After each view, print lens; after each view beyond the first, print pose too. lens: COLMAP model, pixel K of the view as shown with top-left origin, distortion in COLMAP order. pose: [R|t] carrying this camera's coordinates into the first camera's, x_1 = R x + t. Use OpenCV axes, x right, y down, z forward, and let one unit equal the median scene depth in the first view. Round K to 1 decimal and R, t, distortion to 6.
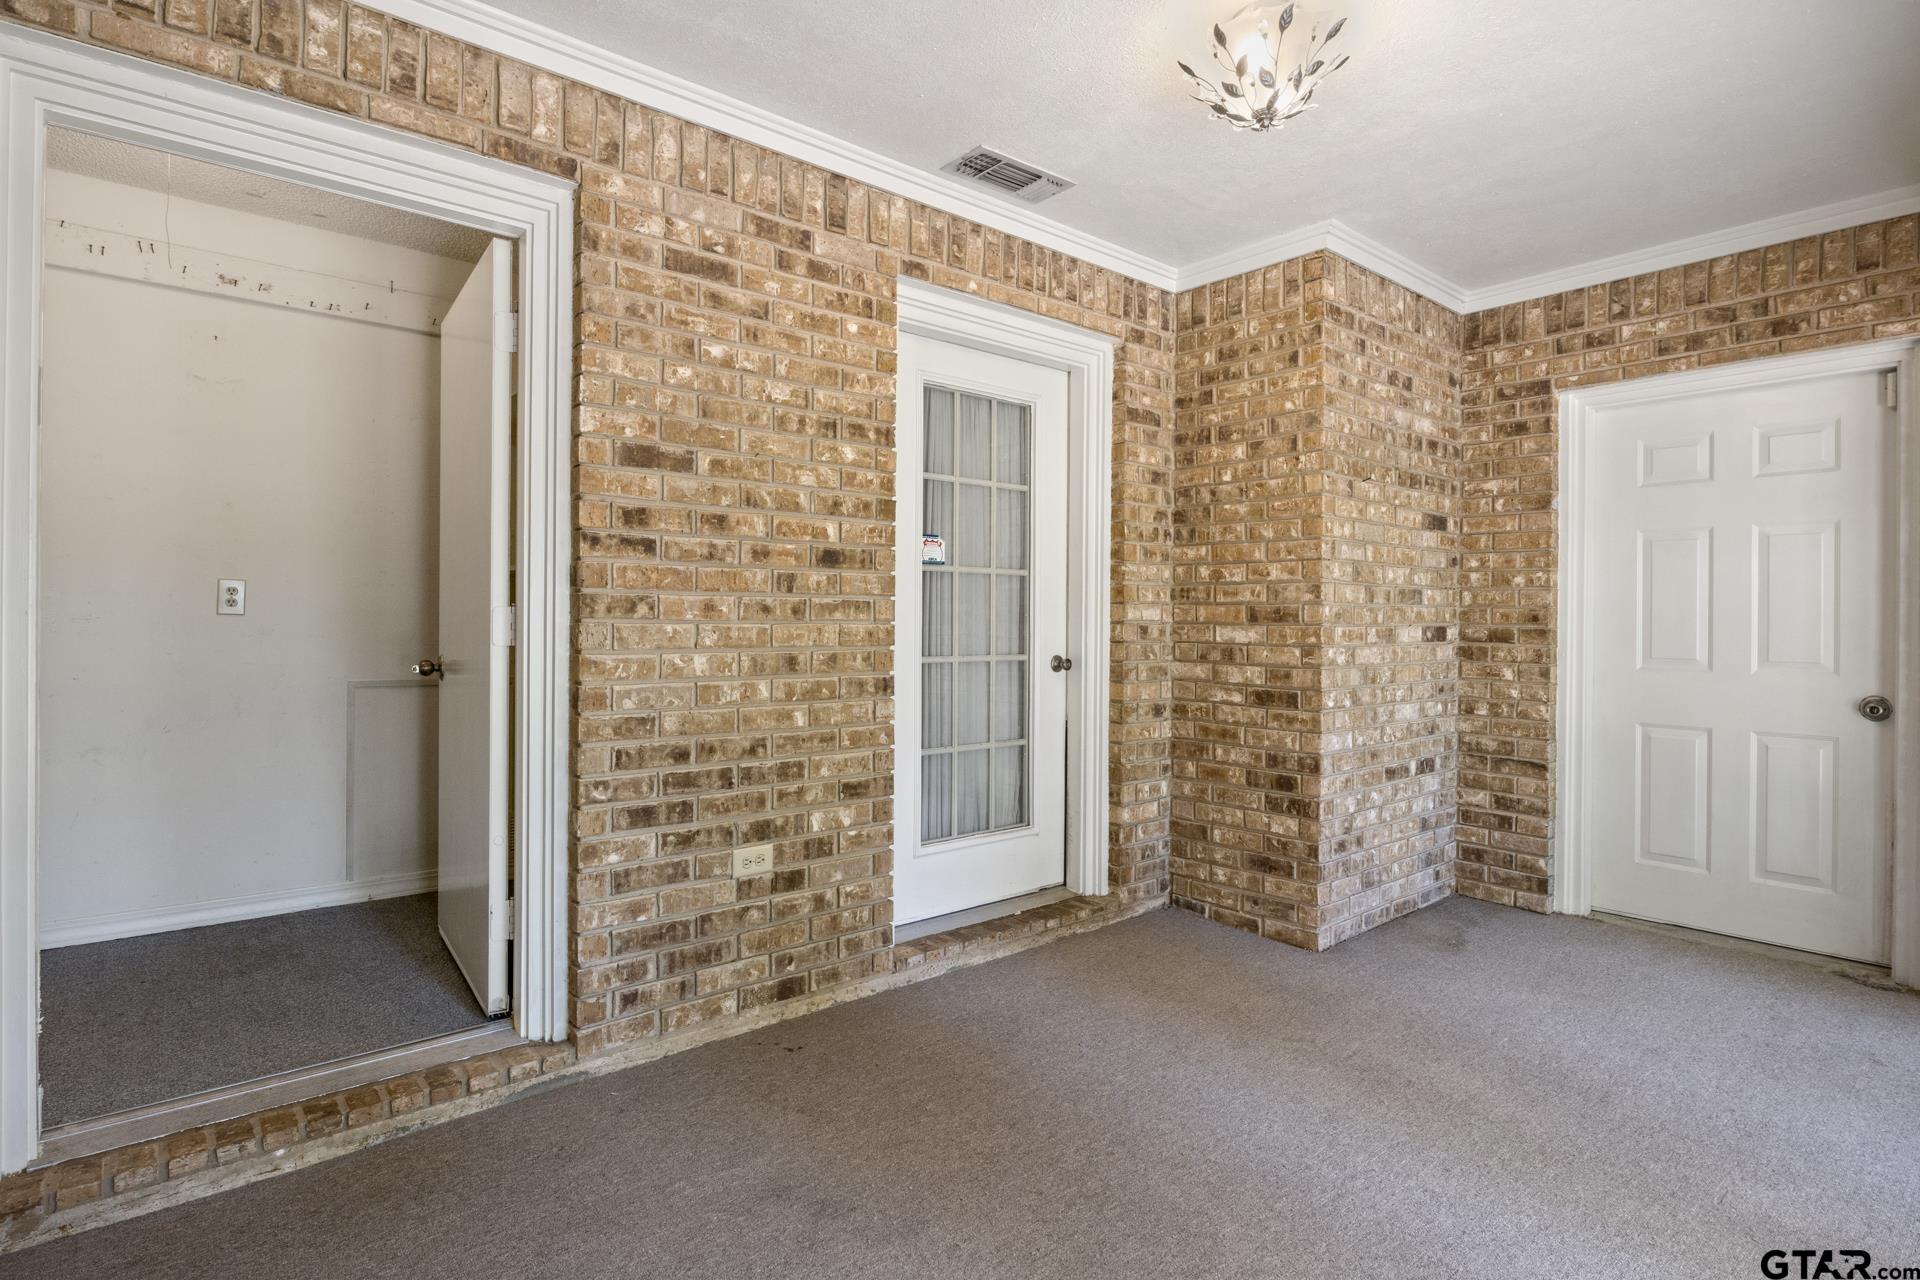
lens RADIAL K [[972.2, 0, 956.7], [0, 972.2, 627.8], [0, 0, 1]] dist [-0.010171, 0.000864]
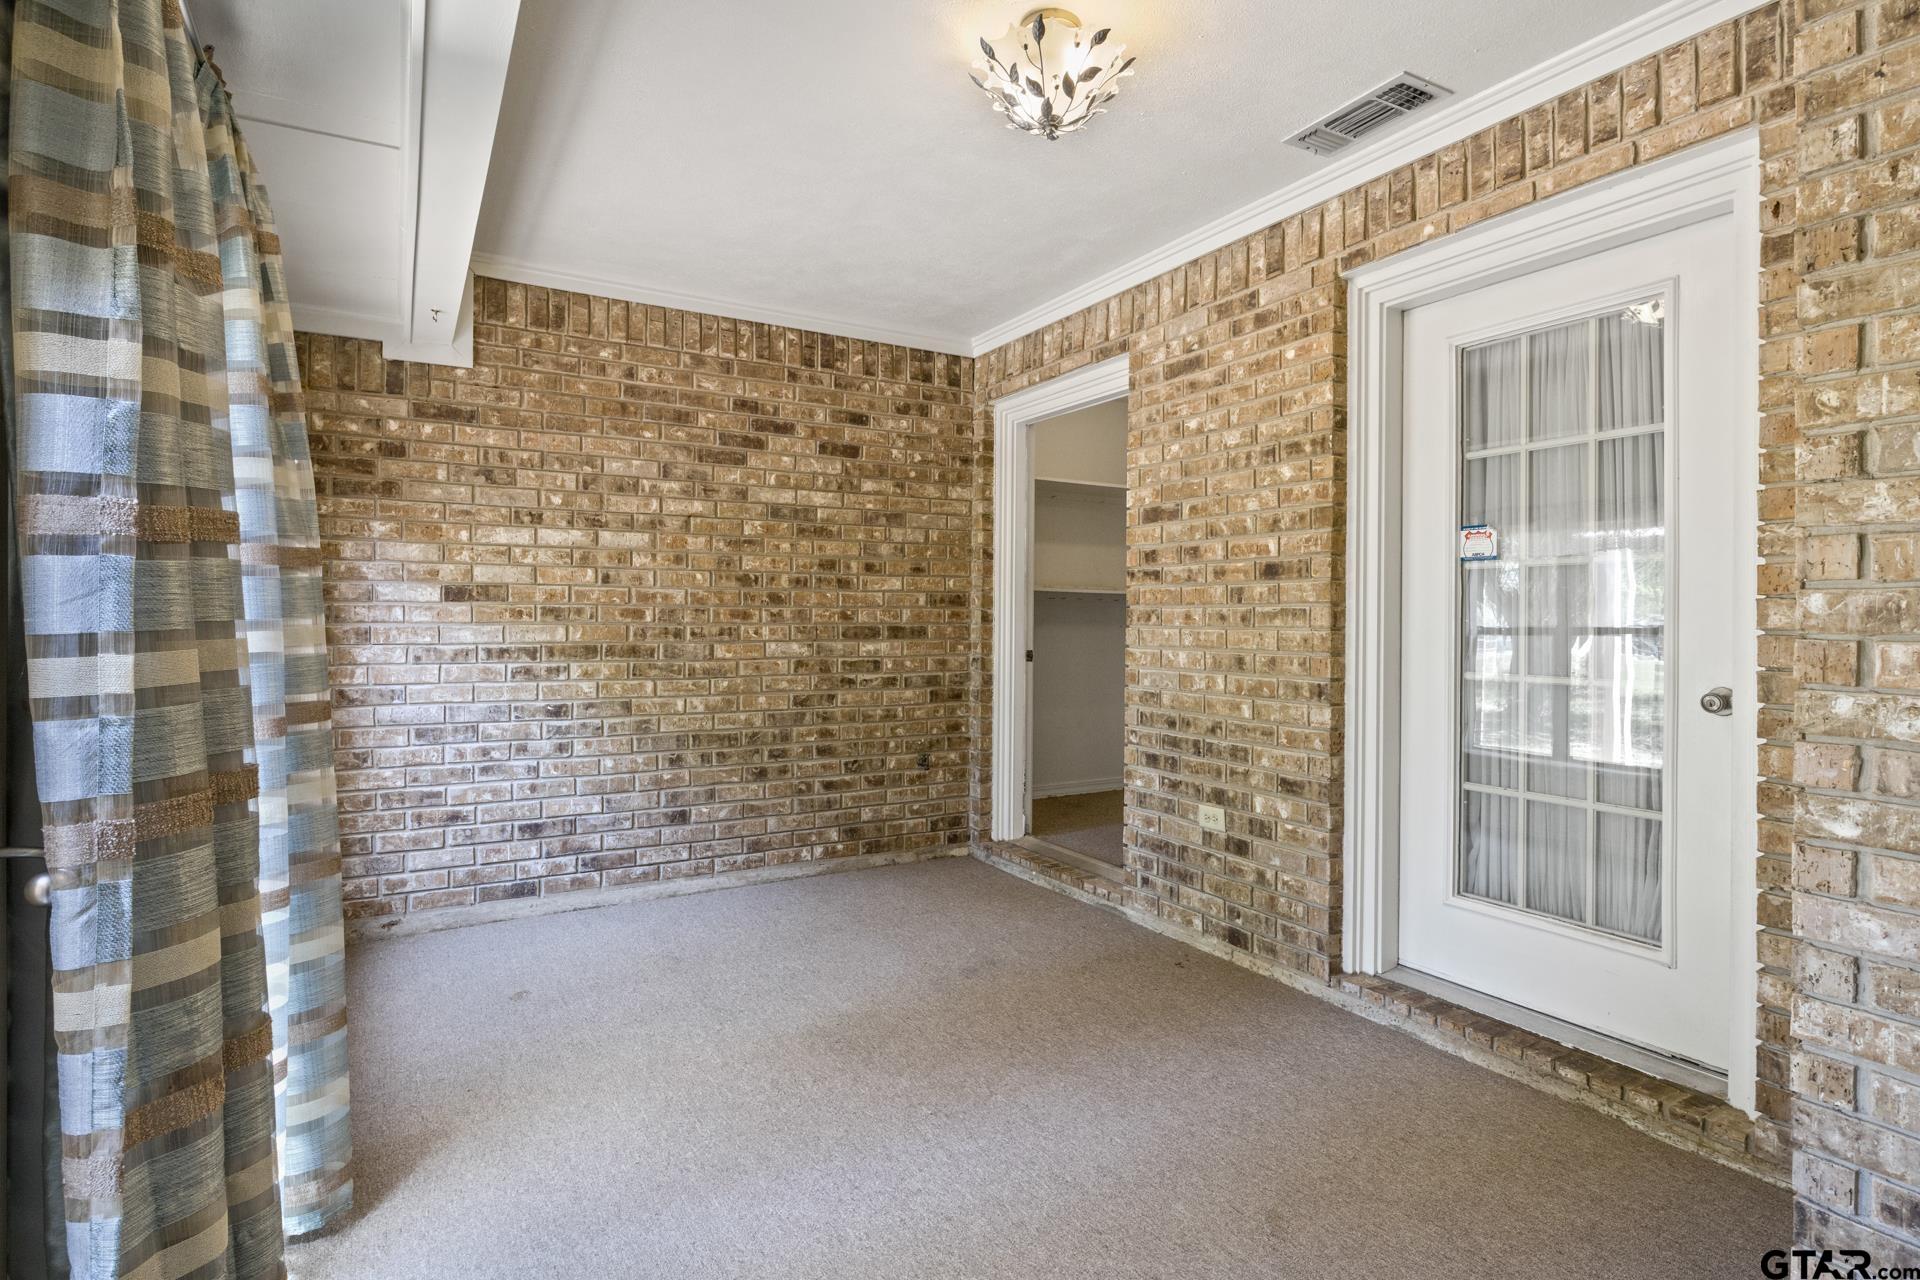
lens RADIAL K [[972.2, 0, 956.4], [0, 972.2, 631.1], [0, 0, 1]] dist [-0.010171, 0.000864]
pose [[-0.178017, -0.000753, -0.984027, 1.056052], [-0.020557, 0.999784, 0.002954, 0.001273], [0.983813, 0.020754, -0.177994, 0.869773]]
